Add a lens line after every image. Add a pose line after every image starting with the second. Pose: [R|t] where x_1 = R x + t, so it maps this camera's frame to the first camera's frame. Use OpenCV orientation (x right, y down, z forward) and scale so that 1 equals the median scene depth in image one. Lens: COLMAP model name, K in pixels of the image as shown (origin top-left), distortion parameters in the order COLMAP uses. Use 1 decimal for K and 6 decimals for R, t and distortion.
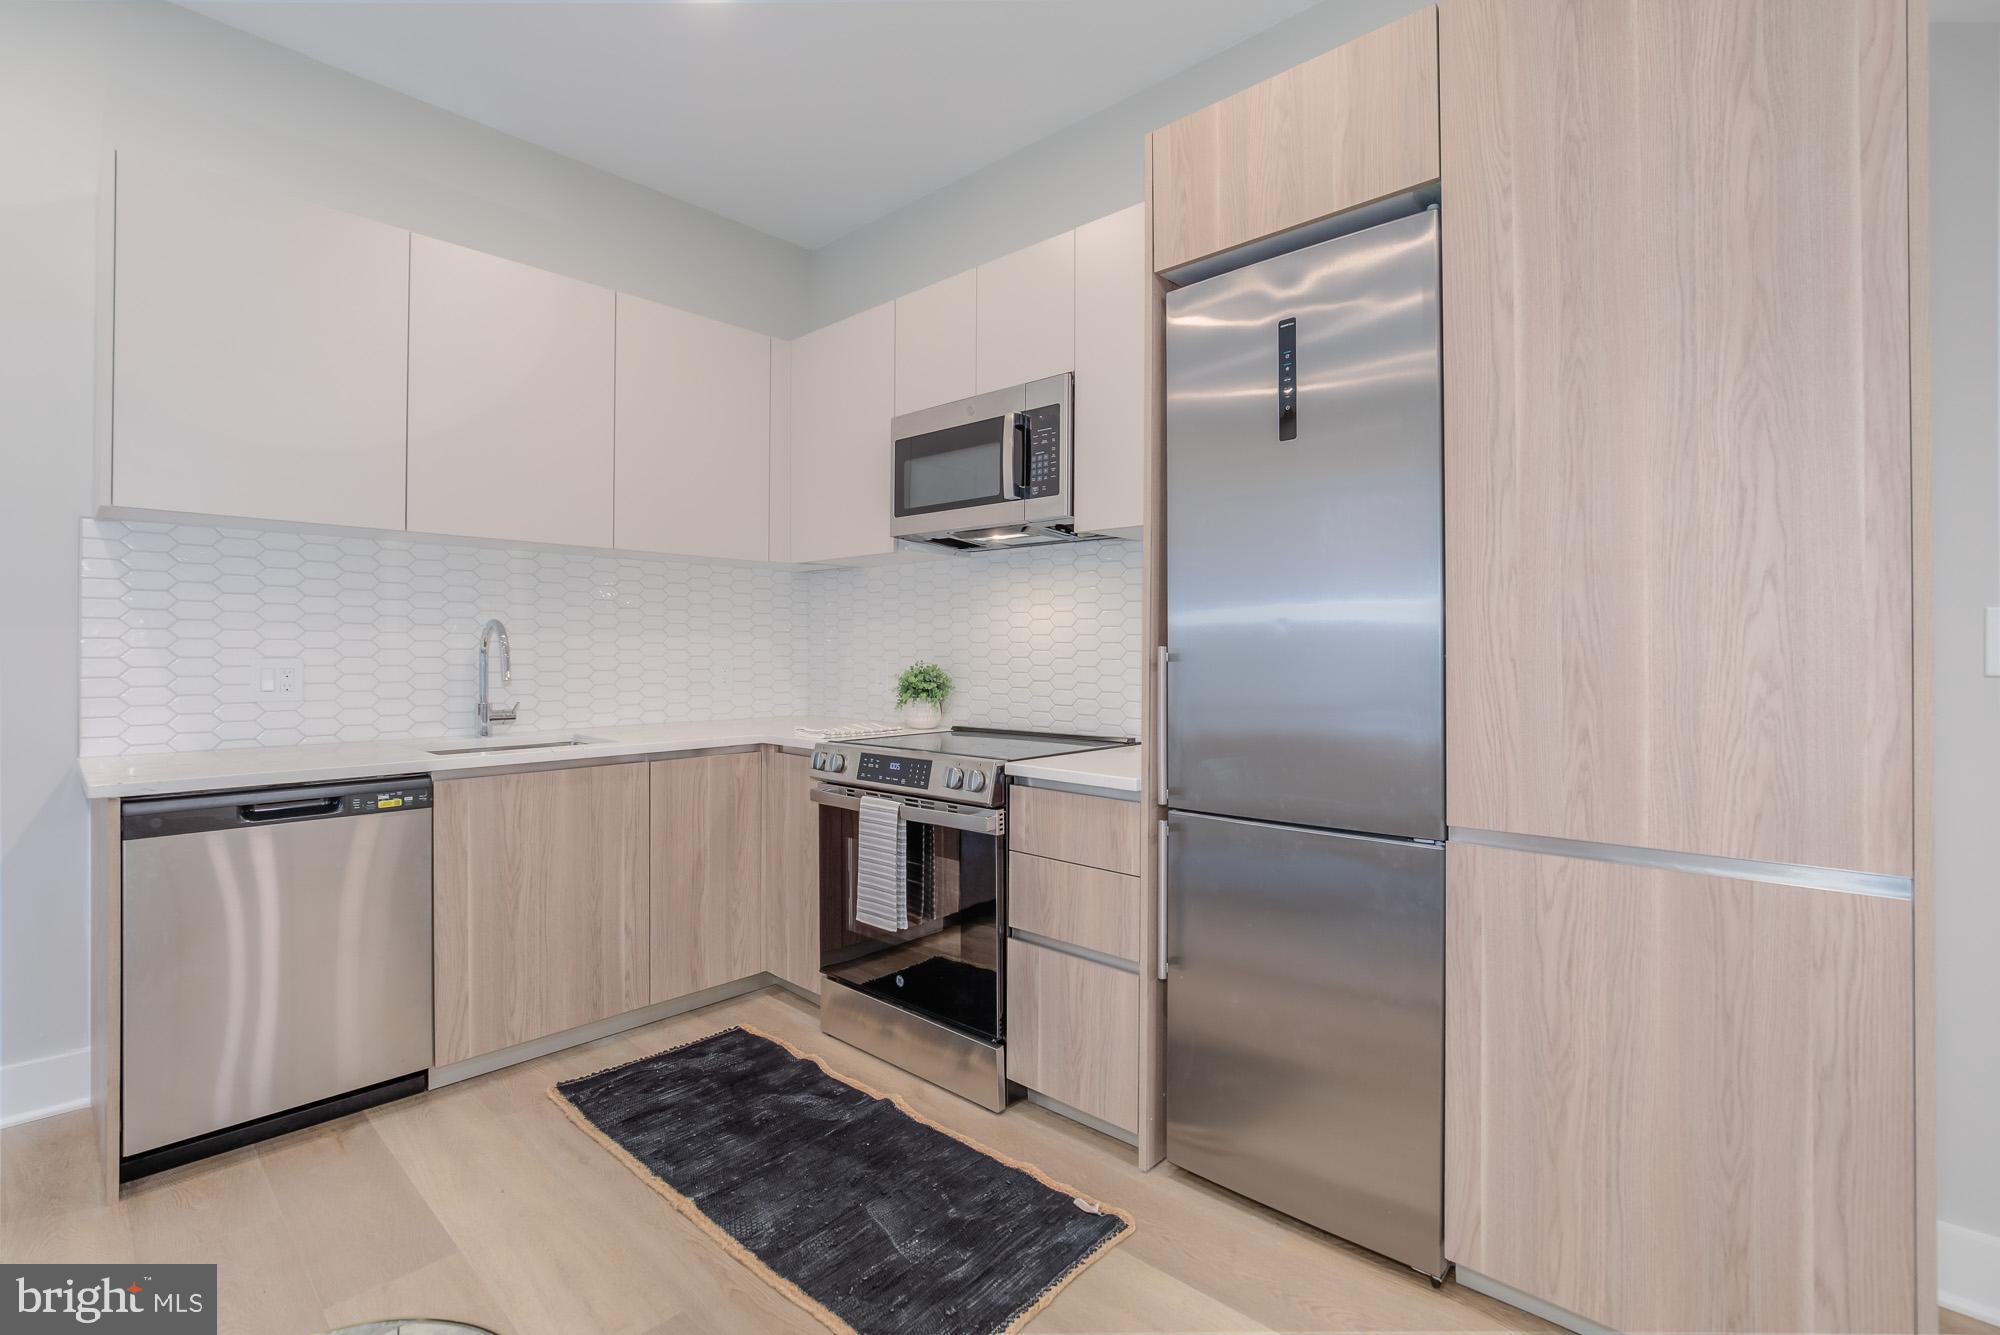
lens RADIAL K [[920.5, 0, 1003.8], [0, 920.5, 656.2], [0, 0, 1]] dist [-0.012029, 0.001051]
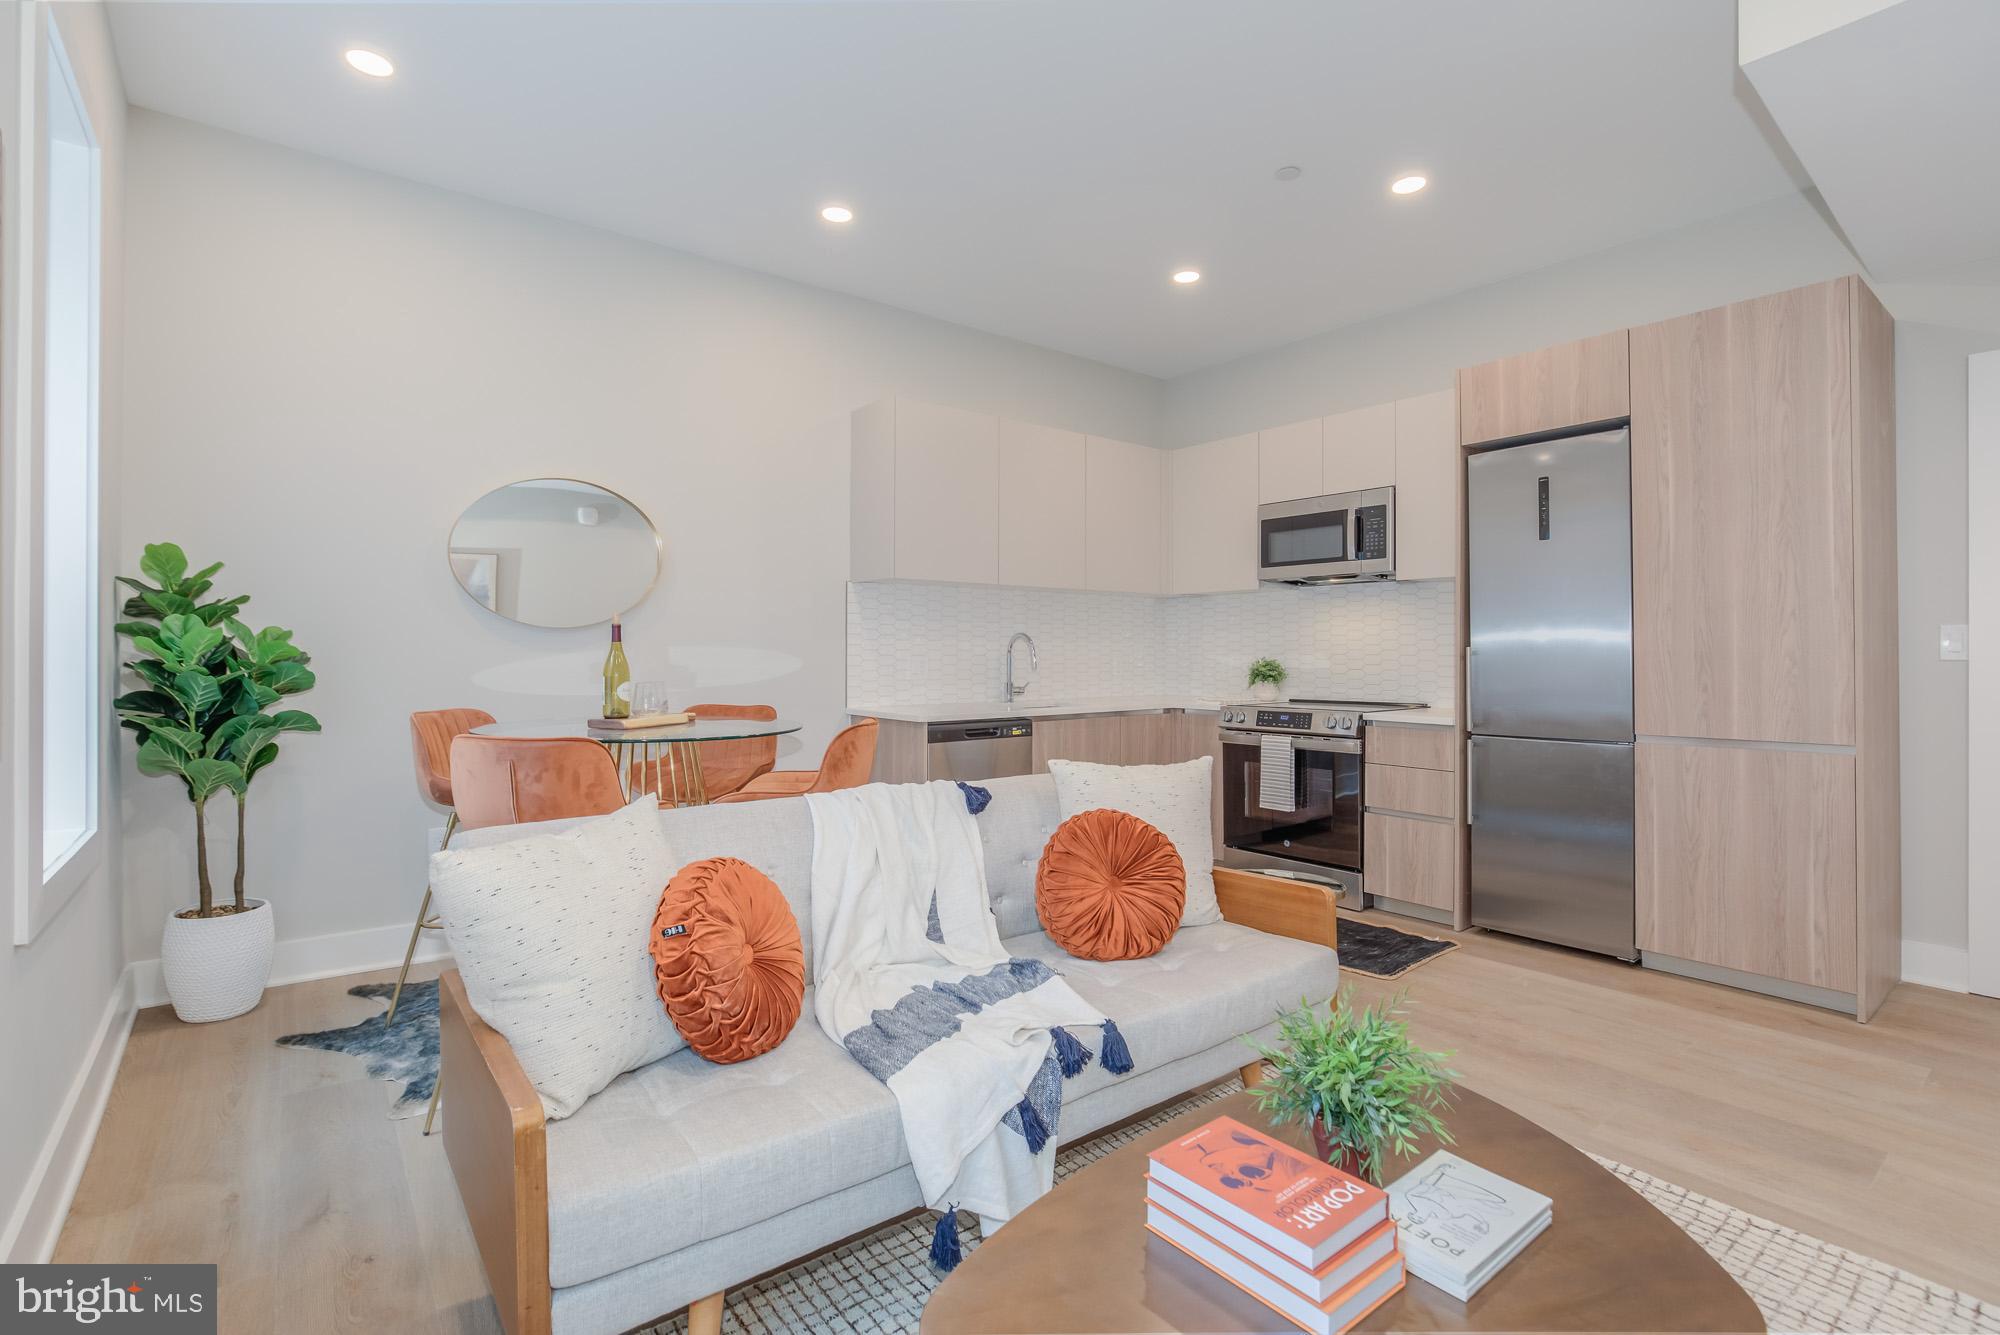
lens RADIAL K [[920.5, 0, 994.7], [0, 920.5, 654.8], [0, 0, 1]] dist [-0.012029, 0.001051]
pose [[0.986521, -0.002050, -0.163623, -0.395472], [0.001281, 0.999988, -0.004806, 0.010948], [0.163630, 0.004532, 0.986511, -0.834187]]
